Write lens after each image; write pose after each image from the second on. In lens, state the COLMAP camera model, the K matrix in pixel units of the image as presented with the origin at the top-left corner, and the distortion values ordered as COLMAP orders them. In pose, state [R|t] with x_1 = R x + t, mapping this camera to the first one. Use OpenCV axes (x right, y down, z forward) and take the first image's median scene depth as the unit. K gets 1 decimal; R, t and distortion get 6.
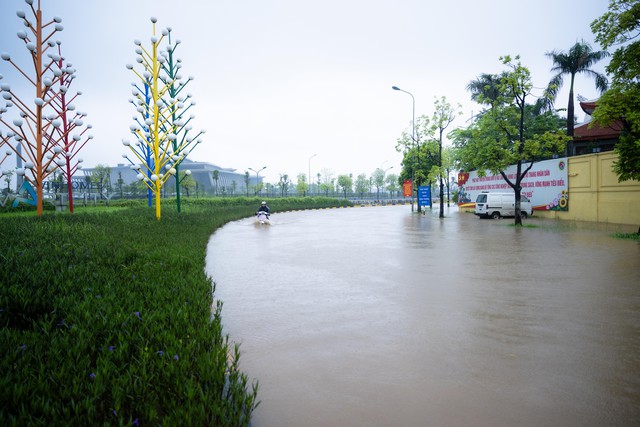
lens RADIAL K [[444.4, 0, 320.5], [0, 444.4, 216.5], [0, 0, 1]] dist [0.006151, 0.001314]
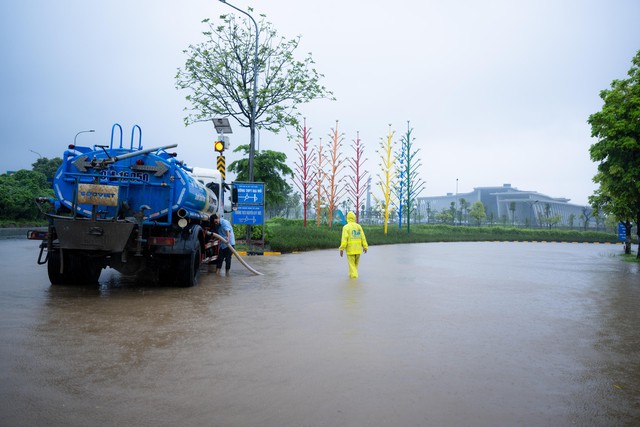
lens RADIAL K [[460.9, 0, 320.2], [0, 460.9, 213.1], [0, 0, 1]] dist [-0.001647, -0.000141]
pose [[0.770084, 0.025840, -0.637419, 0.454957], [-0.072851, 0.996205, -0.047629, 0.021604], [0.633769, 0.083115, 0.769044, -0.442116]]
